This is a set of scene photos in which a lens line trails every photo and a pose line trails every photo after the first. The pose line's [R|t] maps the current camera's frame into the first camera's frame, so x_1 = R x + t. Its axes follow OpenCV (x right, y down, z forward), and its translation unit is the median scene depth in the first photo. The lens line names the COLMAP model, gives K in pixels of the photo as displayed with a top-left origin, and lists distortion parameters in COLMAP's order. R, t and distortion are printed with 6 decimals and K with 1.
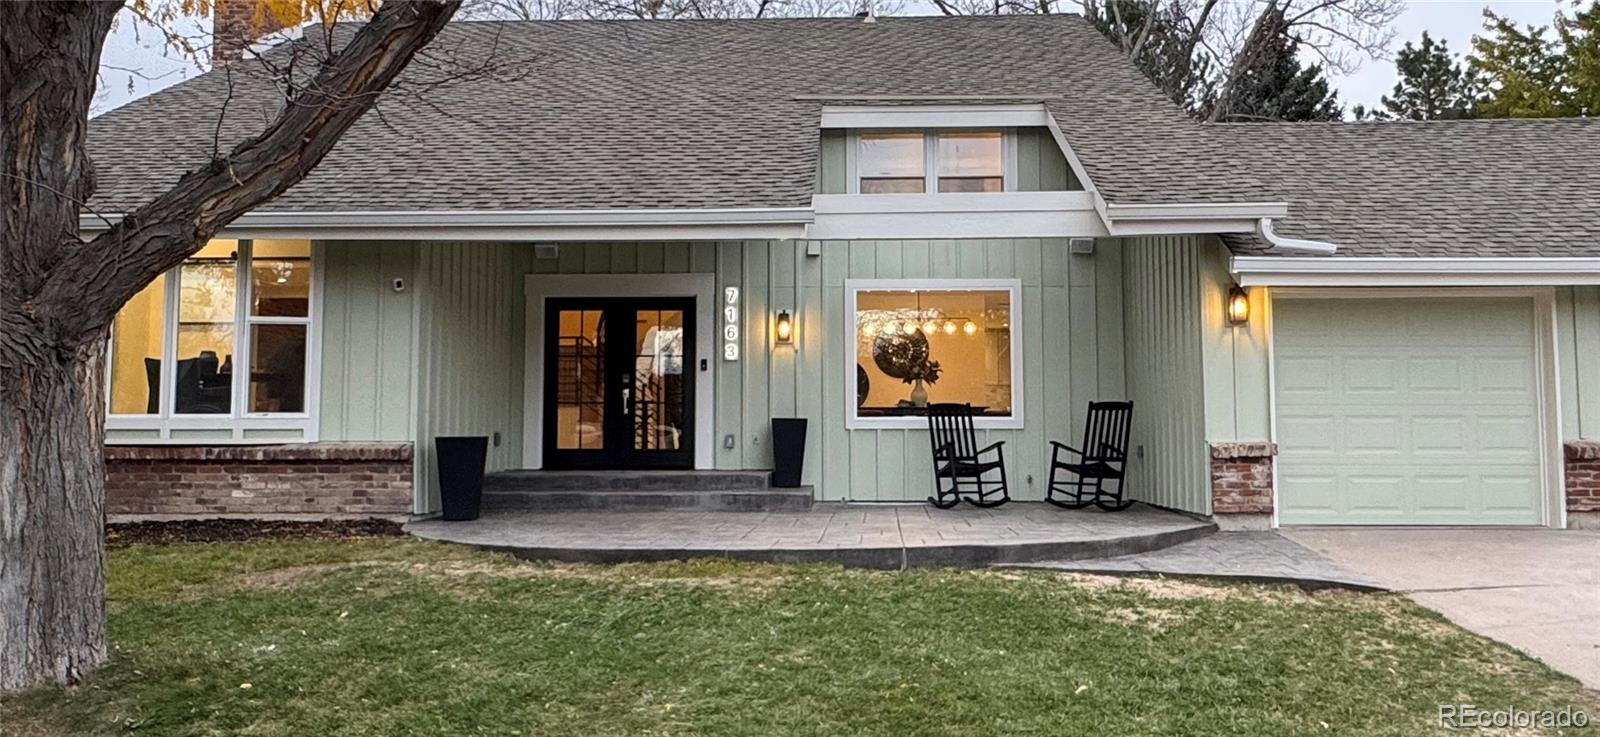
lens RADIAL K [[1339.1, 0, 800.1], [0, 1339.1, 341.6], [0, 0, 1]] dist [-0.004345, 0.006578]
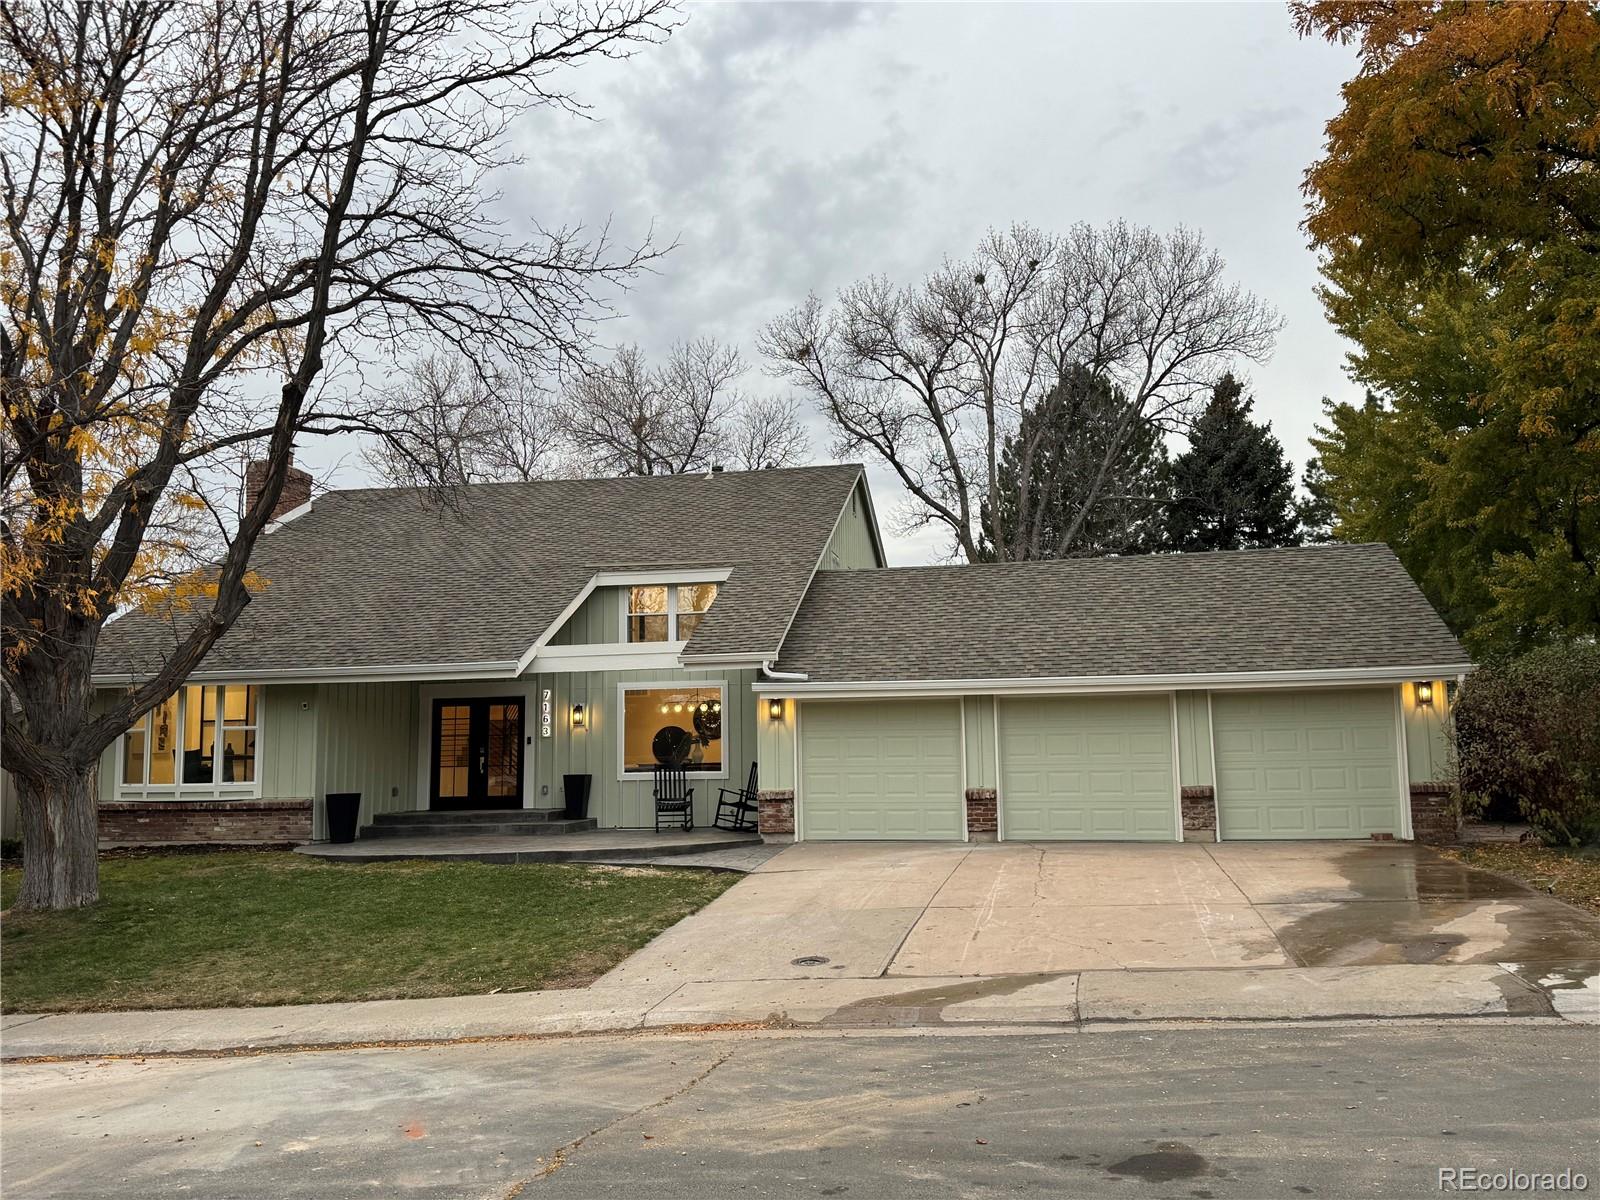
lens RADIAL K [[1448.5, 0, 800.0], [0, 1448.5, 600.0], [0, 0, 1]] dist [0.139104, -0.319702]
pose [[0.988571, -0.031700, -0.147386, 0.619799], [0.025963, 0.998835, -0.040688, -0.086184], [0.148504, 0.036397, 0.988242, -0.786253]]
